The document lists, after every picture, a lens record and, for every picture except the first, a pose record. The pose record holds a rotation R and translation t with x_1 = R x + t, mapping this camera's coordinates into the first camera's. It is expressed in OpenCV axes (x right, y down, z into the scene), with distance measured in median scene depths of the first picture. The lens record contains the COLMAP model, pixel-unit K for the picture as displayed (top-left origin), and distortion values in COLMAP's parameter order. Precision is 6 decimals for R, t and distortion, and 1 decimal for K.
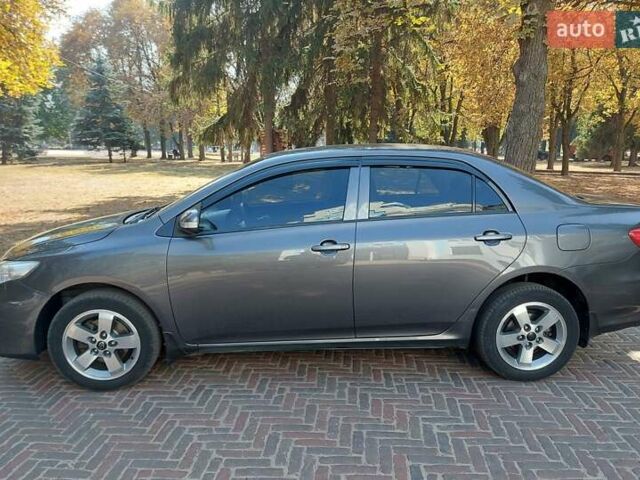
lens RADIAL K [[513.7, 0, 329.9], [0, 513.7, 241.5], [0, 0, 1]] dist [0.077579, -0.082346]
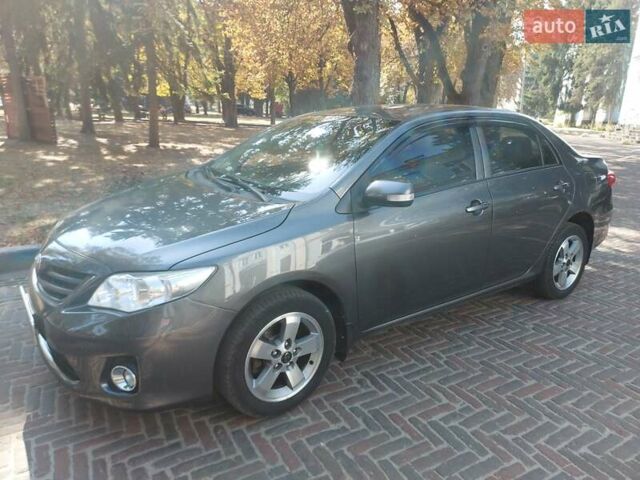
lens RADIAL K [[464.4, 0, 321.7], [0, 464.4, 216.1], [0, 0, 1]] dist [0.057209, -0.059775]
pose [[0.845759, -0.103460, 0.523439, -0.707147], [0.073055, 0.994236, 0.078476, -0.061912], [-0.528540, -0.028132, 0.848442, 0.358970]]
